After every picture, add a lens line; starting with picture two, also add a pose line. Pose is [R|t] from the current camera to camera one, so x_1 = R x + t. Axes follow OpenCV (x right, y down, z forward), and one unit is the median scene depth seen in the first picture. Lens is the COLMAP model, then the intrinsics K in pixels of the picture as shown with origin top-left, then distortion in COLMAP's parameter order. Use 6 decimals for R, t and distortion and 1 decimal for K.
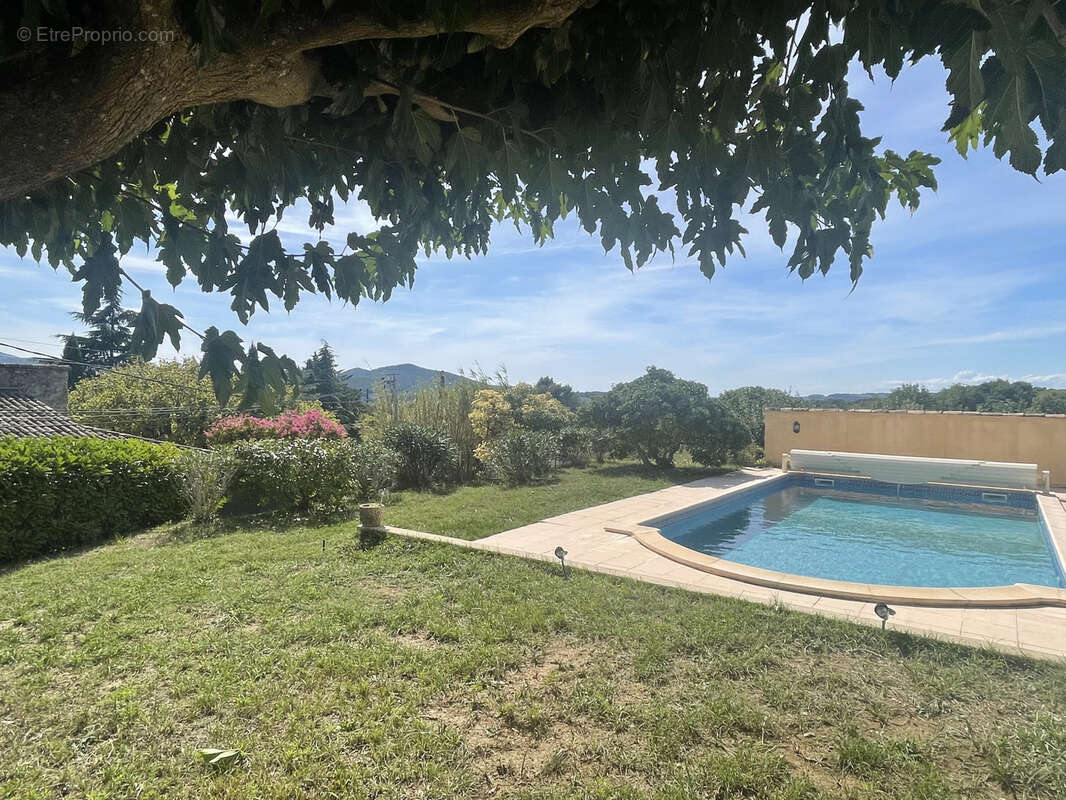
lens RADIAL K [[650.0, 0, 533.0], [0, 650.0, 400.0], [0, 0, 1]] dist [-0.004499, -0.000029]
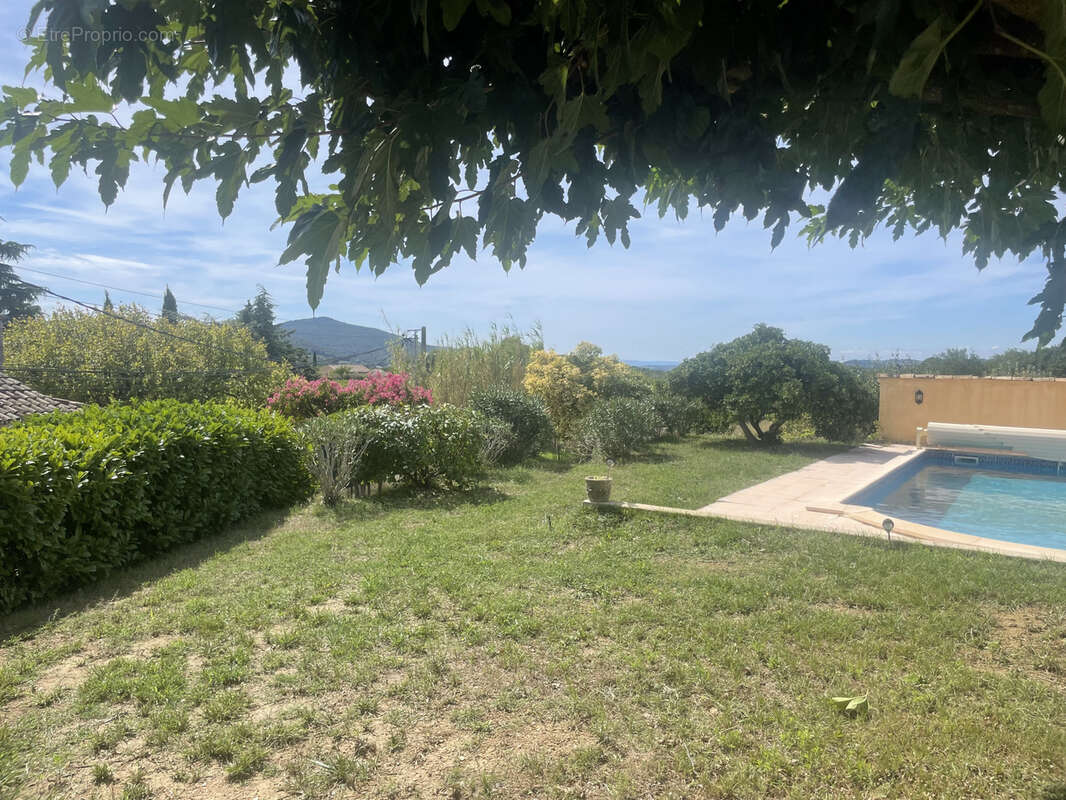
lens RADIAL K [[810.6, 0, 530.5], [0, 810.6, 384.4], [0, 0, 1]] dist [0.098694, -0.133274]
pose [[0.997539, 0.005925, 0.069864, -0.279946], [-0.007583, 0.999695, 0.023489, 0.006352], [-0.069704, -0.023961, 0.997280, -0.062656]]
